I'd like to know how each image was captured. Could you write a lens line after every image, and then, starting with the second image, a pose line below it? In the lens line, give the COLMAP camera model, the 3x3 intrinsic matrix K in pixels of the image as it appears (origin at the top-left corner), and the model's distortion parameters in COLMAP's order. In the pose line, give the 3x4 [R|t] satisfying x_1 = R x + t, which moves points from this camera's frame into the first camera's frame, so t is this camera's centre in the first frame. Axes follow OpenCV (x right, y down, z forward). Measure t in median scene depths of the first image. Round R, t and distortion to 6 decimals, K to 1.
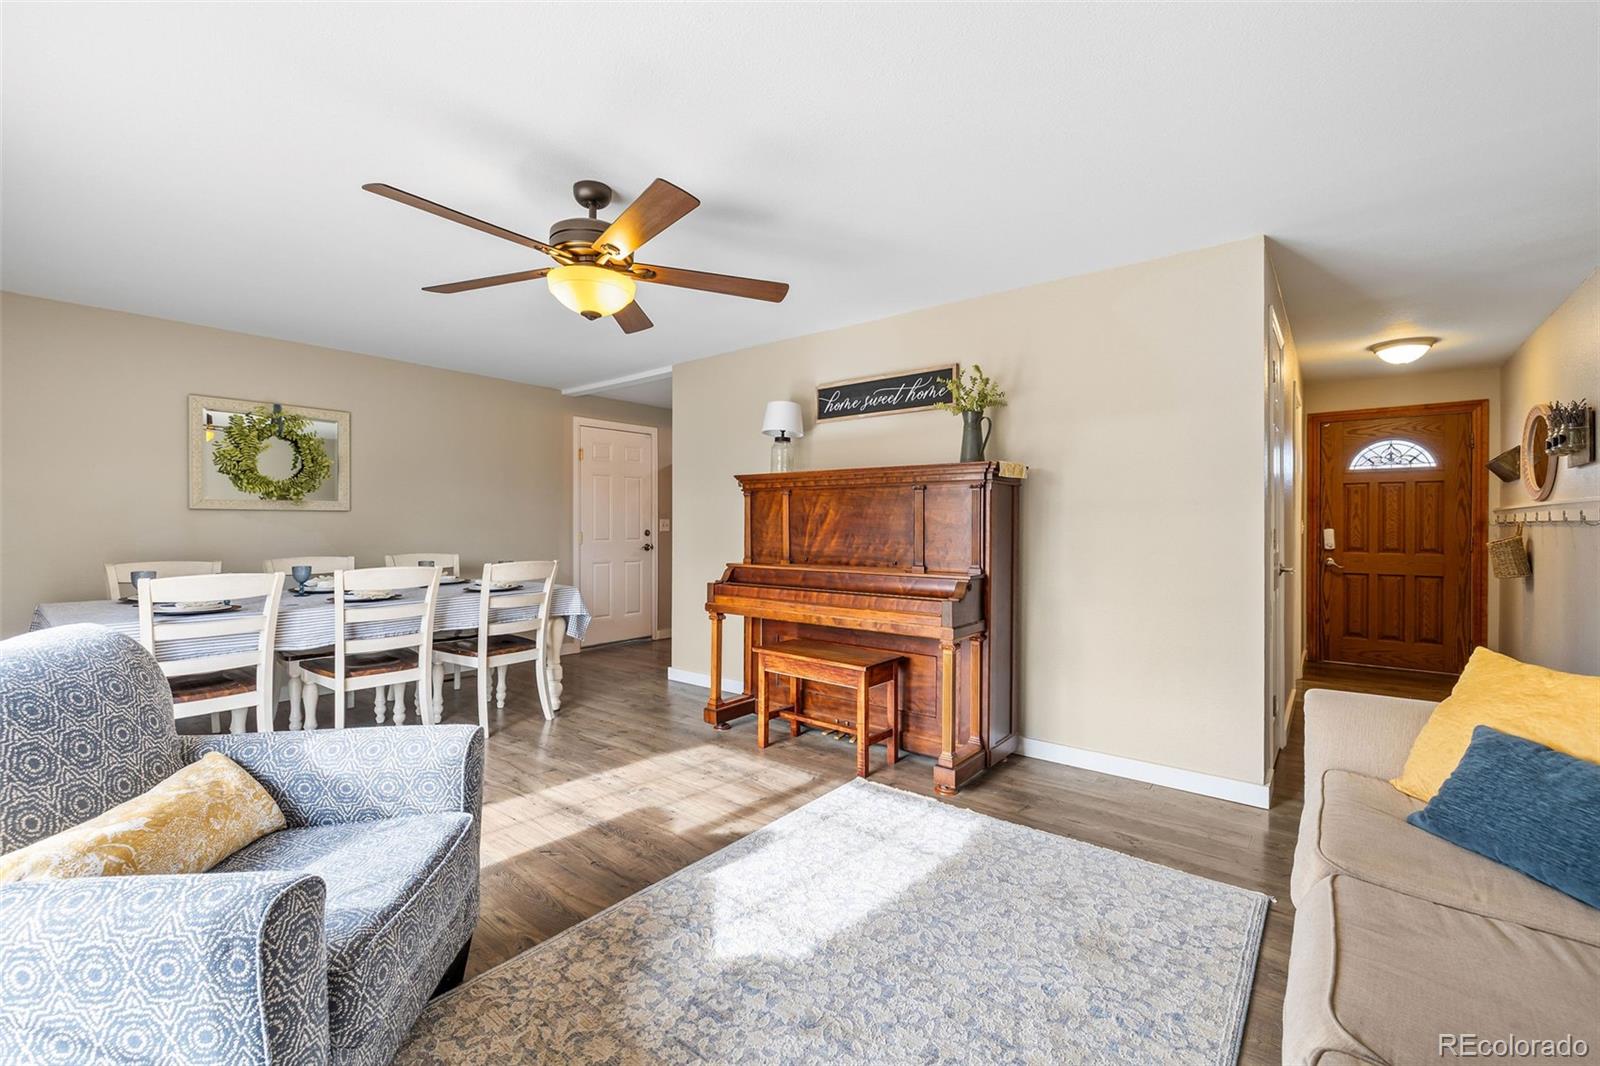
lens RADIAL K [[695.4, 0, 796.9], [0, 695.4, 517.4], [0, 0, 1]] dist [0.000165, 0.000047]
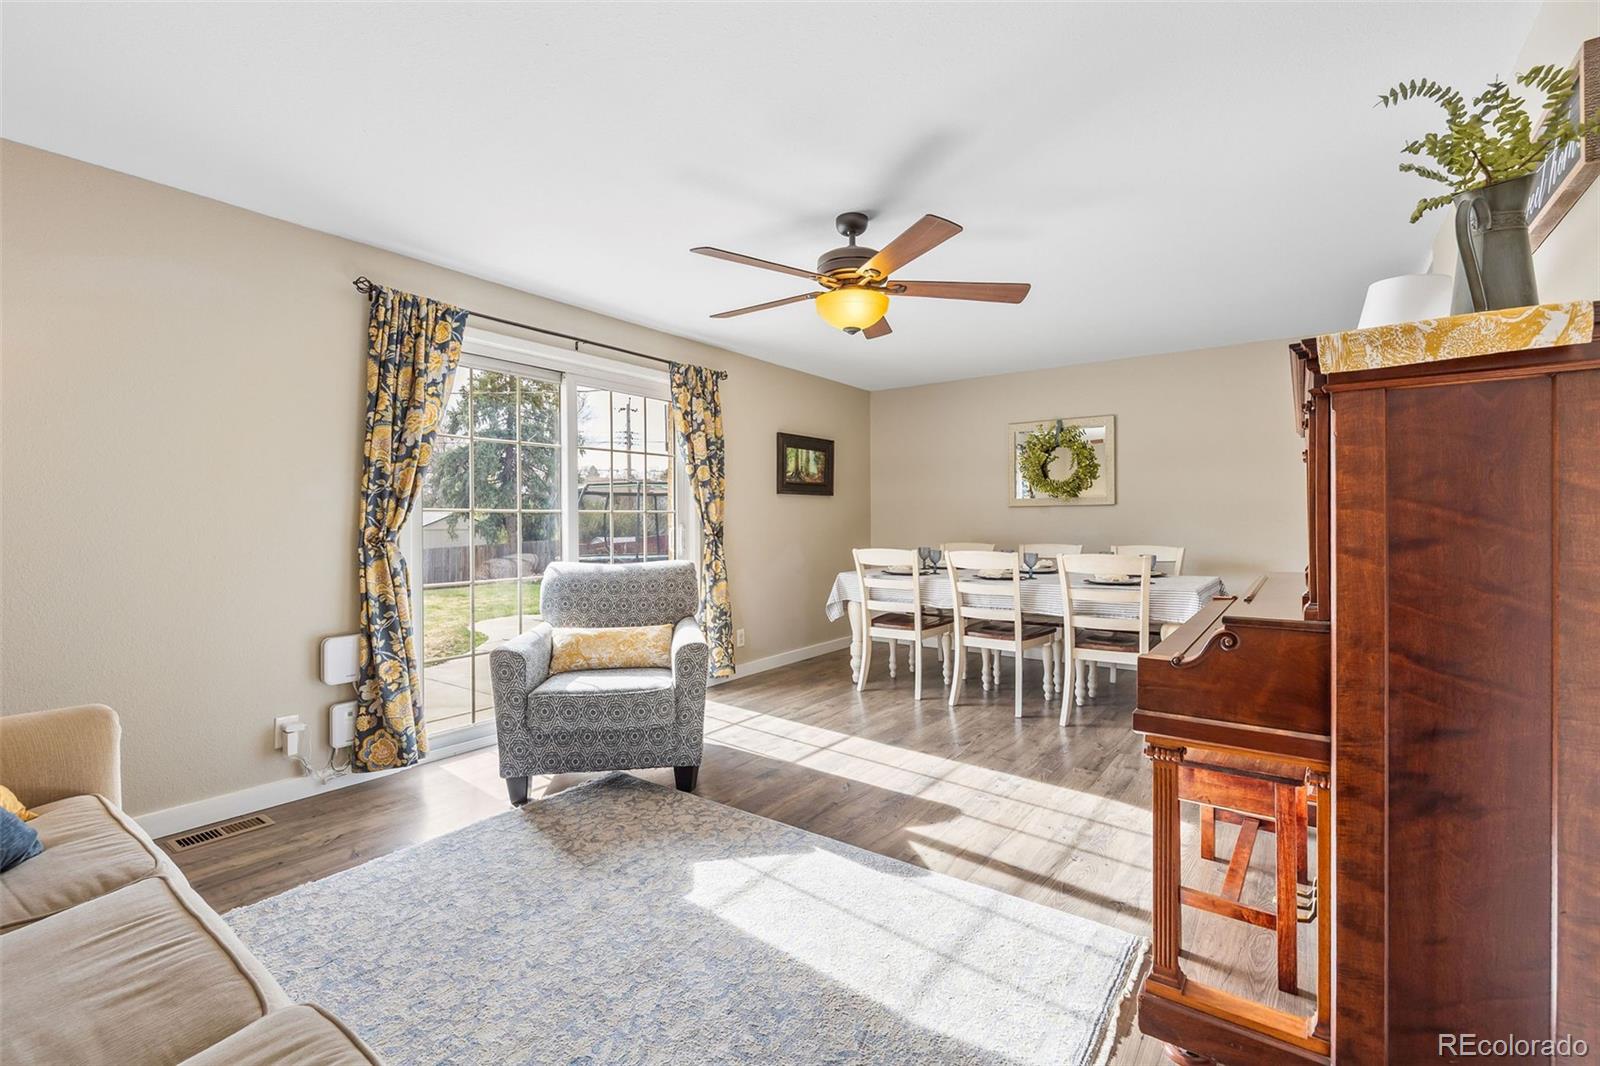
lens RADIAL K [[695.4, 0, 796.9], [0, 695.4, 517.4], [0, 0, 1]] dist [0.000165, 0.000047]
pose [[0.055996, 0.000973, -0.998431, 0.730811], [0.010656, 0.999942, 0.001572, 0.007423], [0.998374, -0.010727, 0.055982, 0.723148]]
